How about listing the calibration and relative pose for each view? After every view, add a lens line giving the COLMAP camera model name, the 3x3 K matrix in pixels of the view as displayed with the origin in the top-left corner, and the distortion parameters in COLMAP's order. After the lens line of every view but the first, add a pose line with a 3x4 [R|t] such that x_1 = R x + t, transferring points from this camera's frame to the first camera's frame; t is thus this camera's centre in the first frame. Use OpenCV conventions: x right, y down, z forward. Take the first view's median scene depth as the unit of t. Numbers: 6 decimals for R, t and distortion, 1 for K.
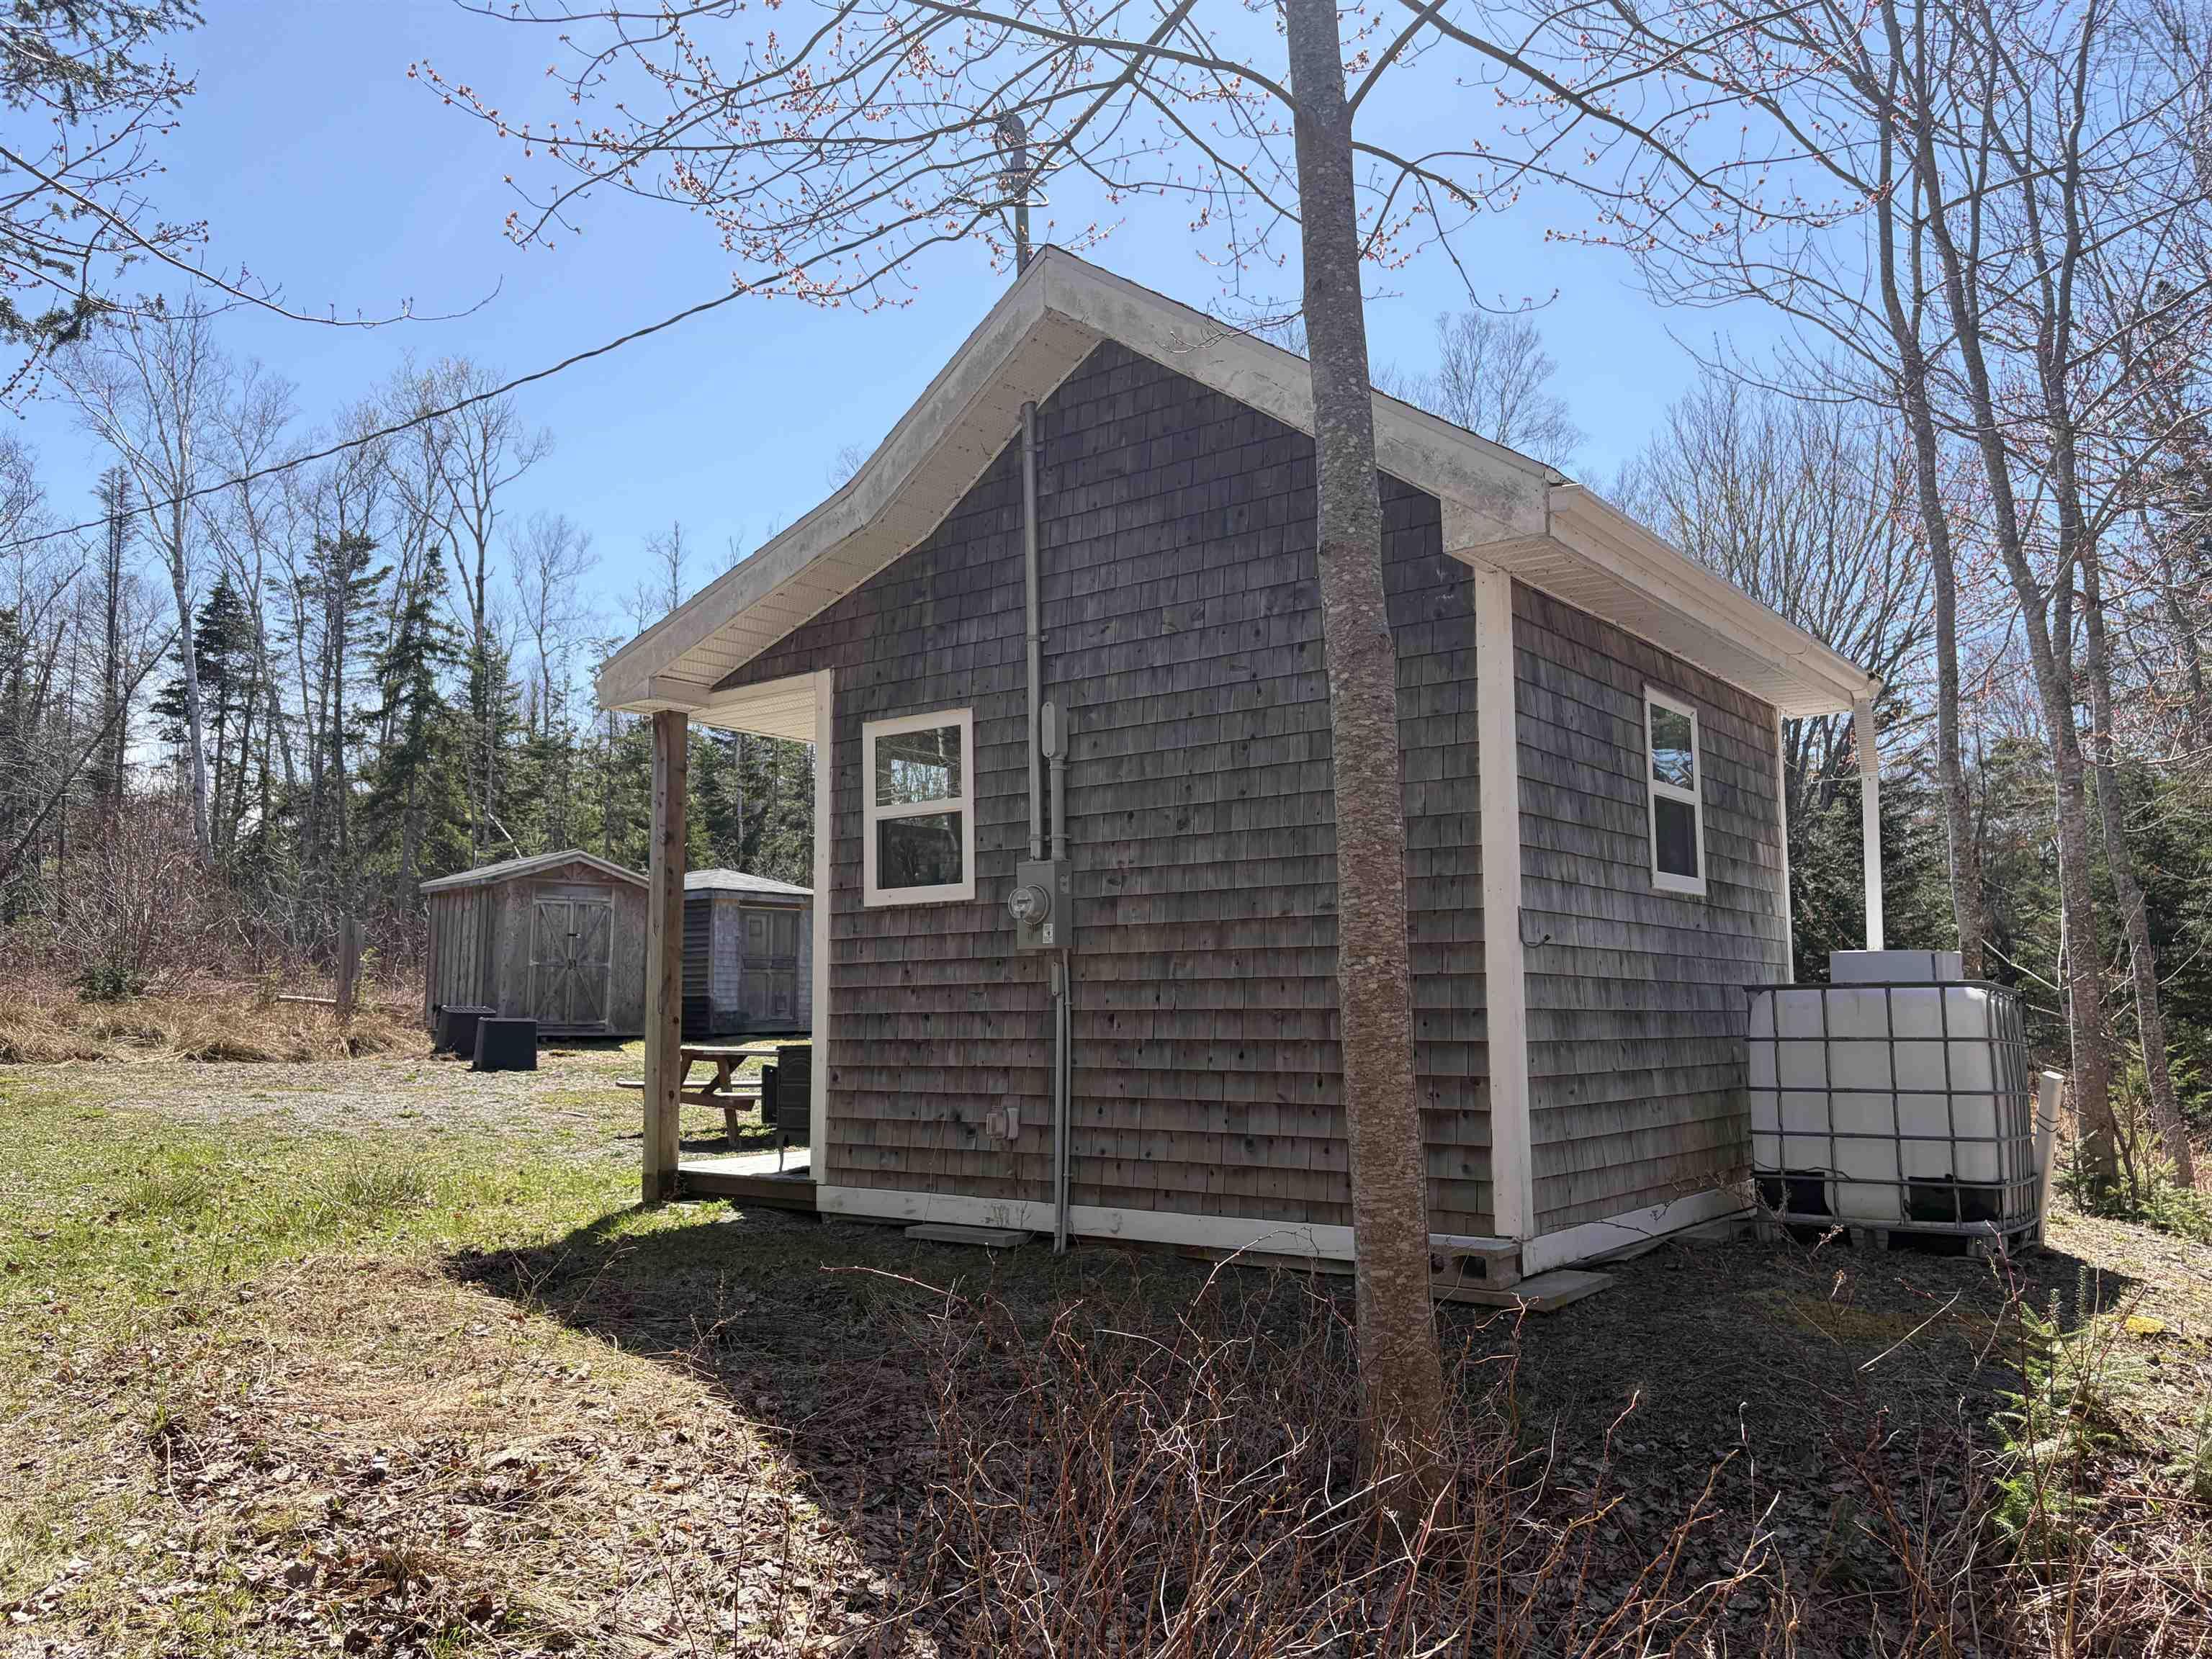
lens RADIAL K [[1659.6, 0, 1102.5], [0, 1659.6, 807.7], [0, 0, 1]] dist [0.051235, -0.065811]
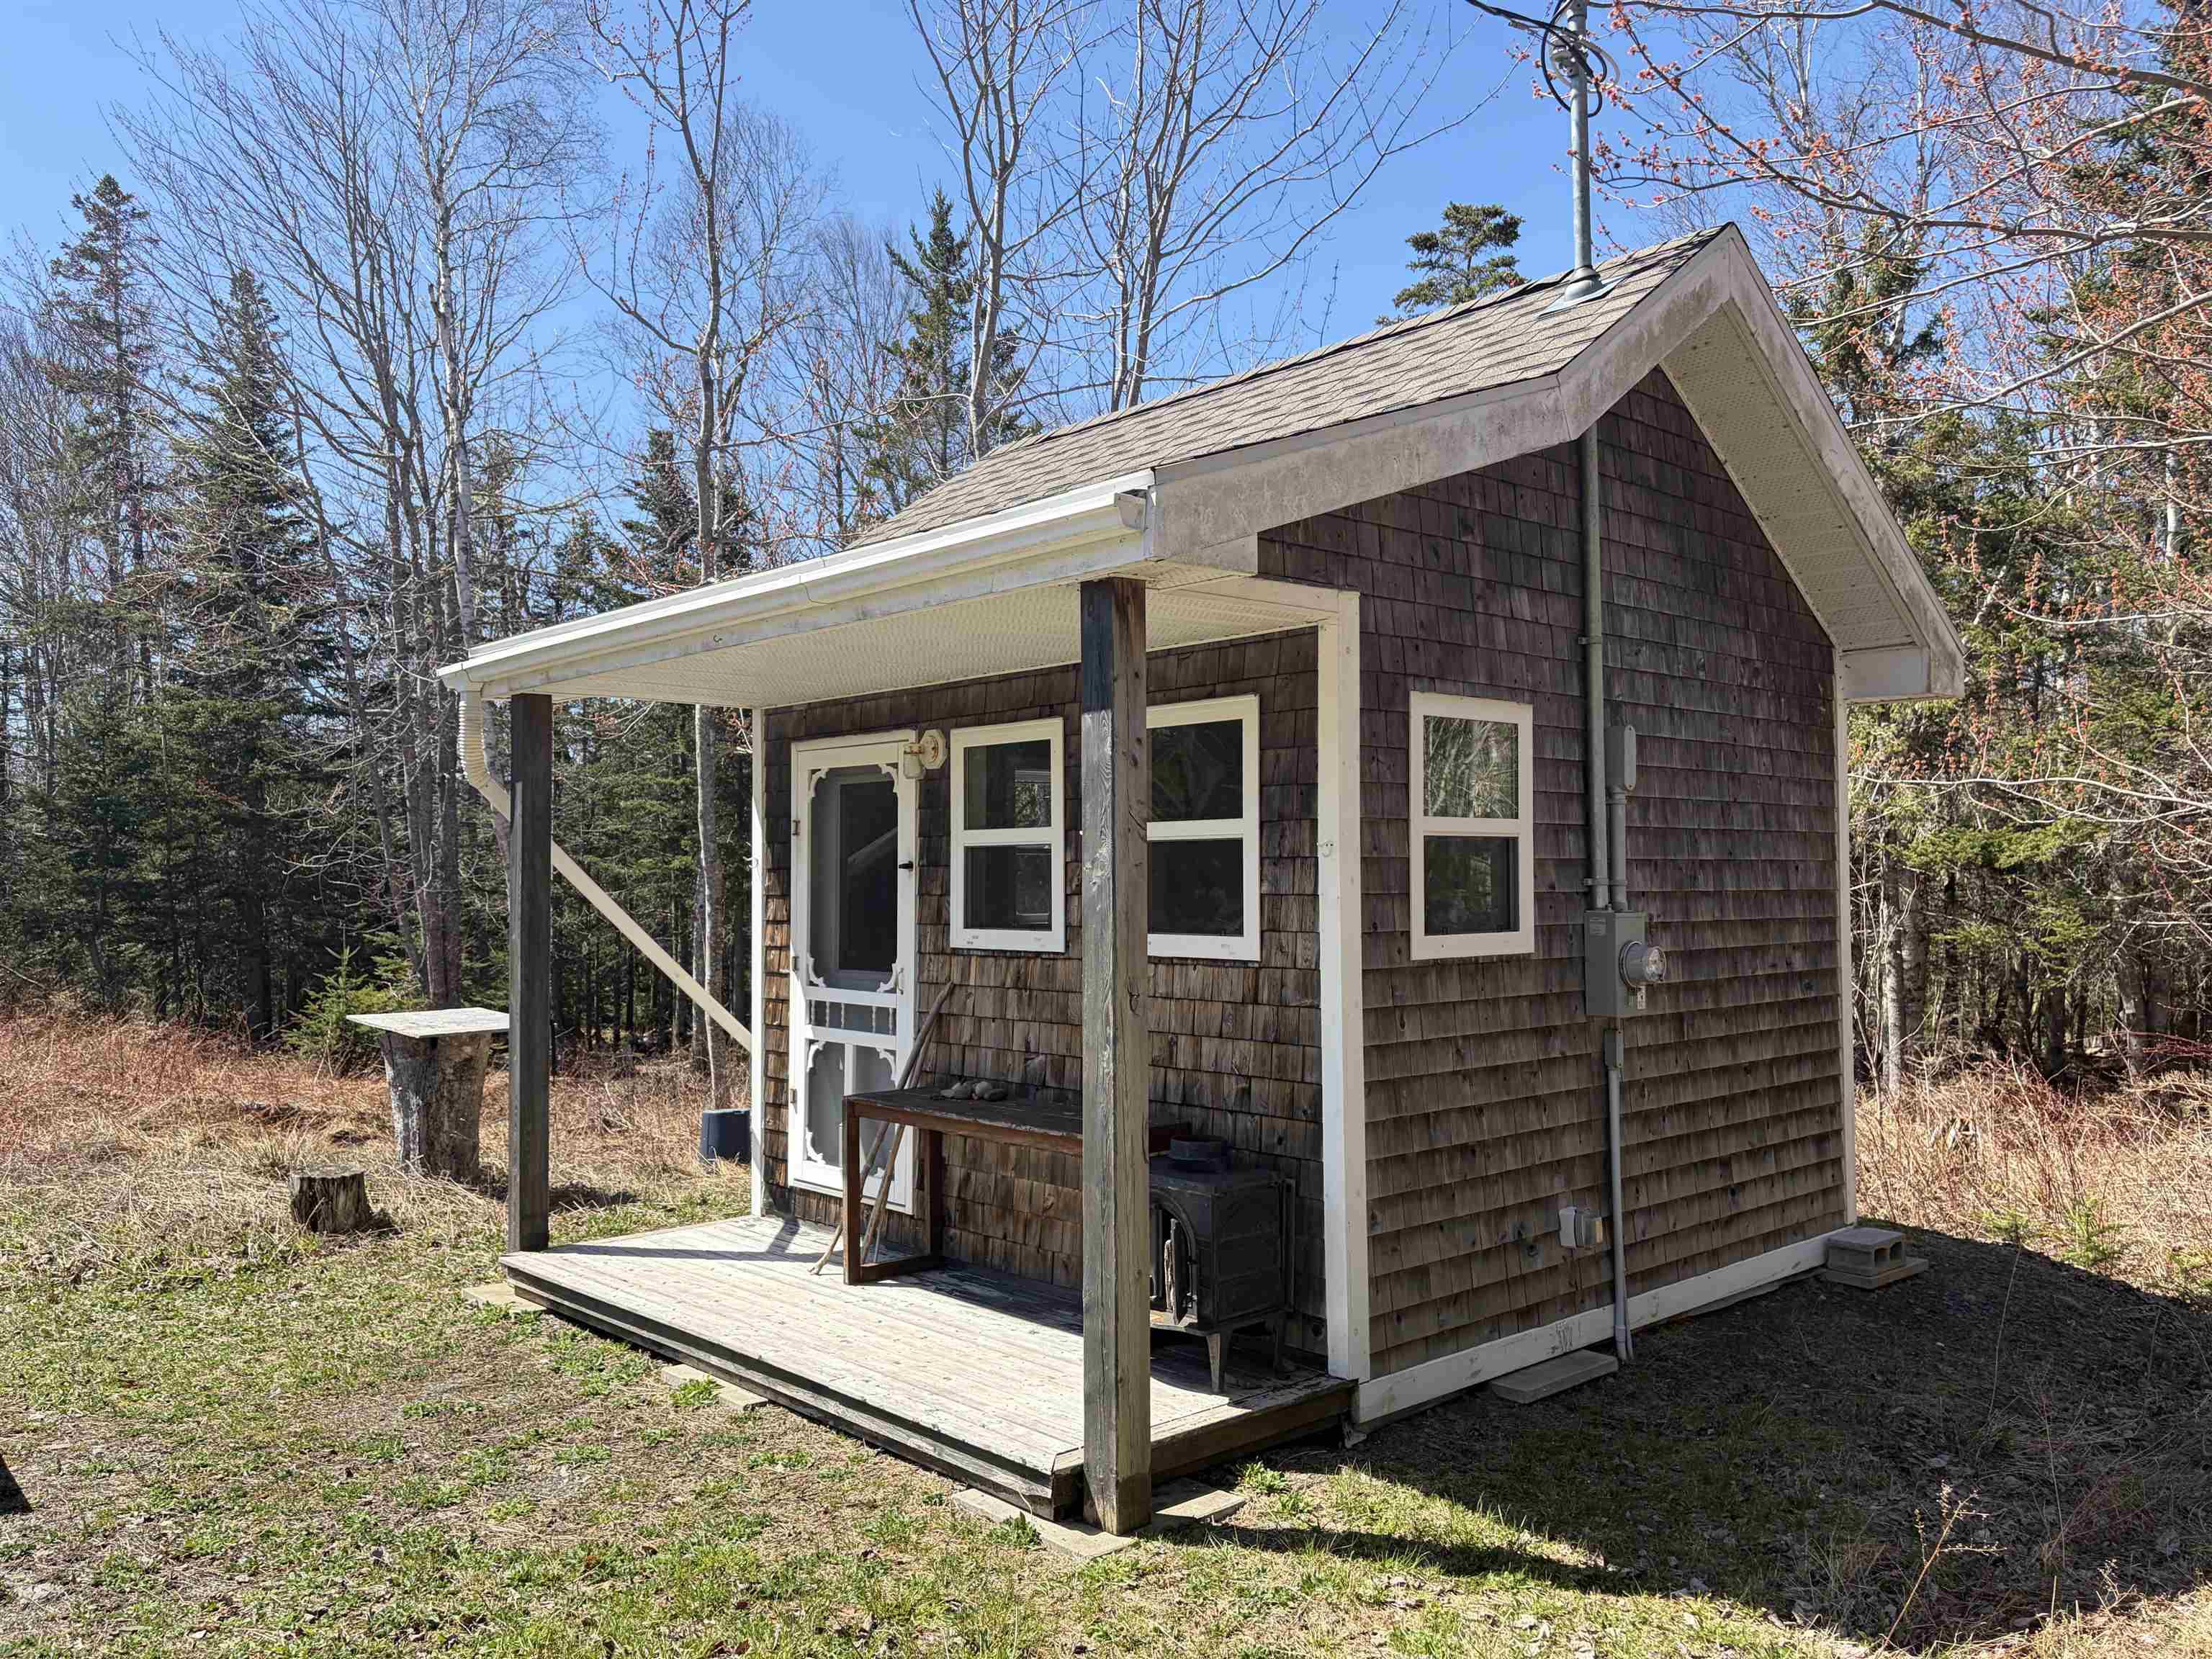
lens RADIAL K [[1659.6, 0, 1108.4], [0, 1659.6, 821.7], [0, 0, 1]] dist [0.051235, -0.065811]
pose [[0.193416, 0.042788, 0.980183, -0.855107], [-0.115329, 0.993114, -0.020595, 0.031651], [-0.974315, -0.109060, 0.197019, 1.004294]]
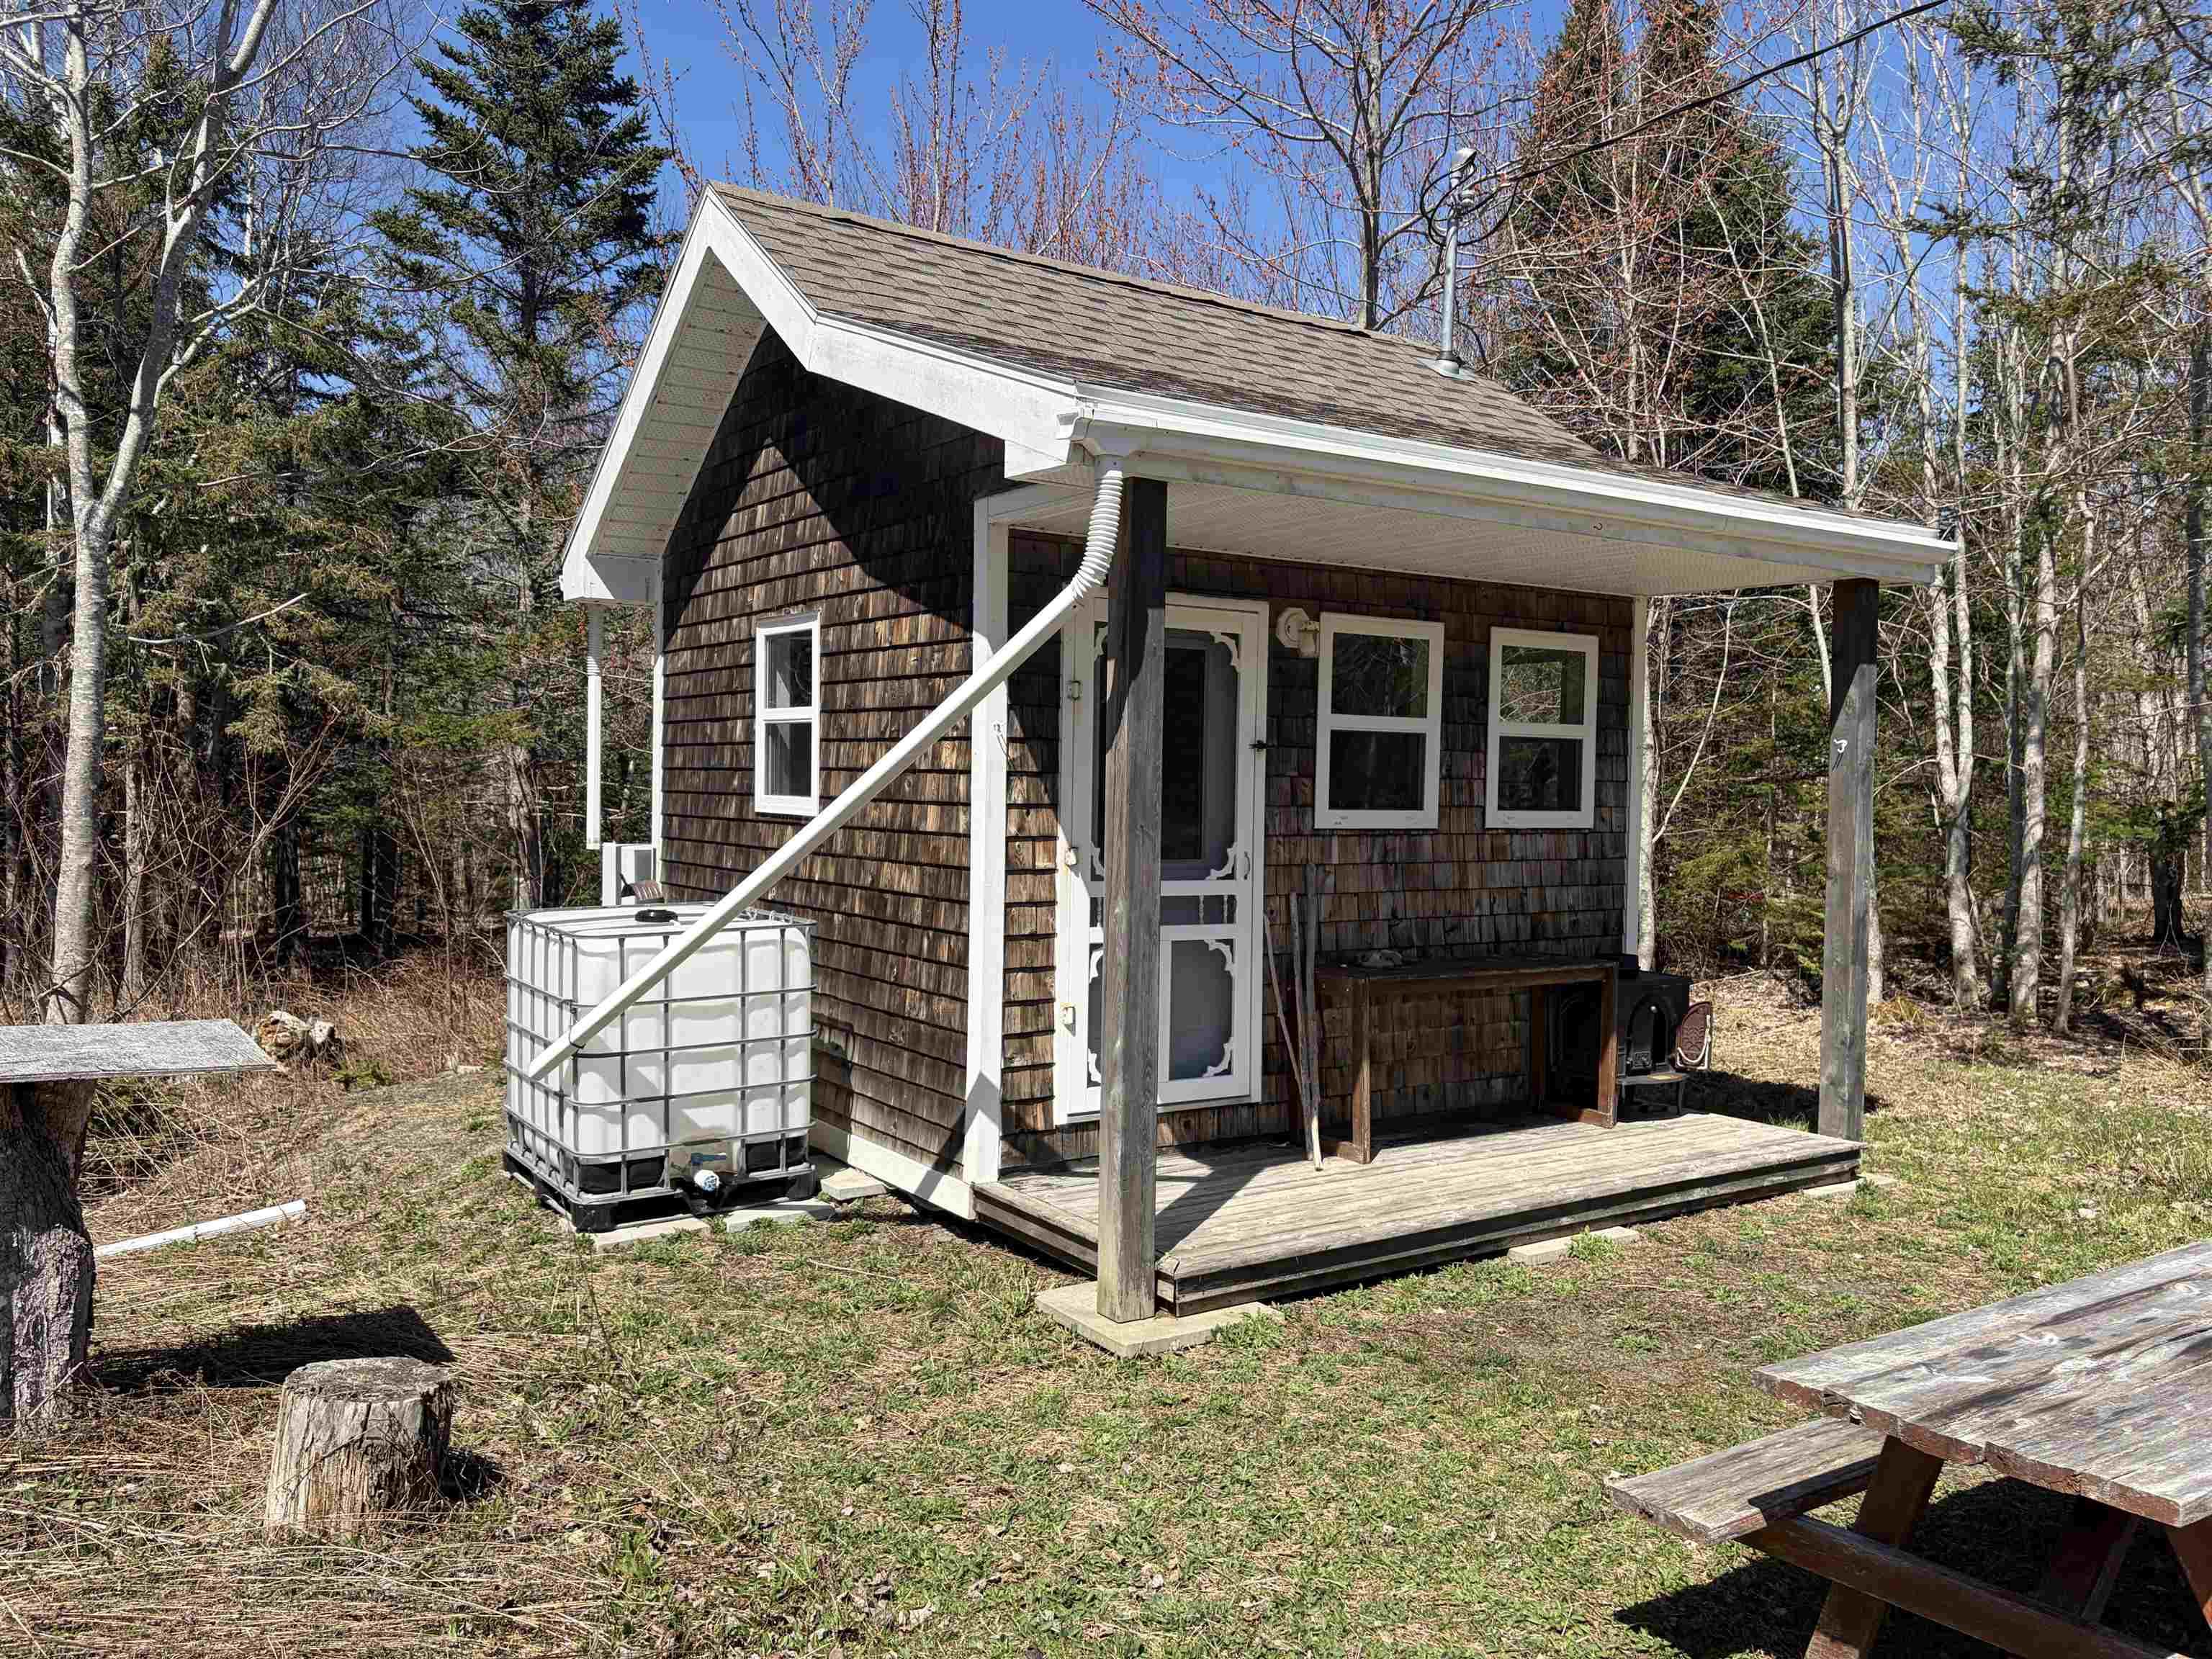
lens RADIAL K [[1659.6, 0, 1116.6], [0, 1659.6, 825.9], [0, 0, 1]] dist [0.051235, -0.065811]
pose [[-0.938167, -0.022598, 0.345444, -0.227608], [-0.054451, 0.995079, -0.082784, 0.165004], [-0.341874, -0.096475, -0.934781, 2.099618]]
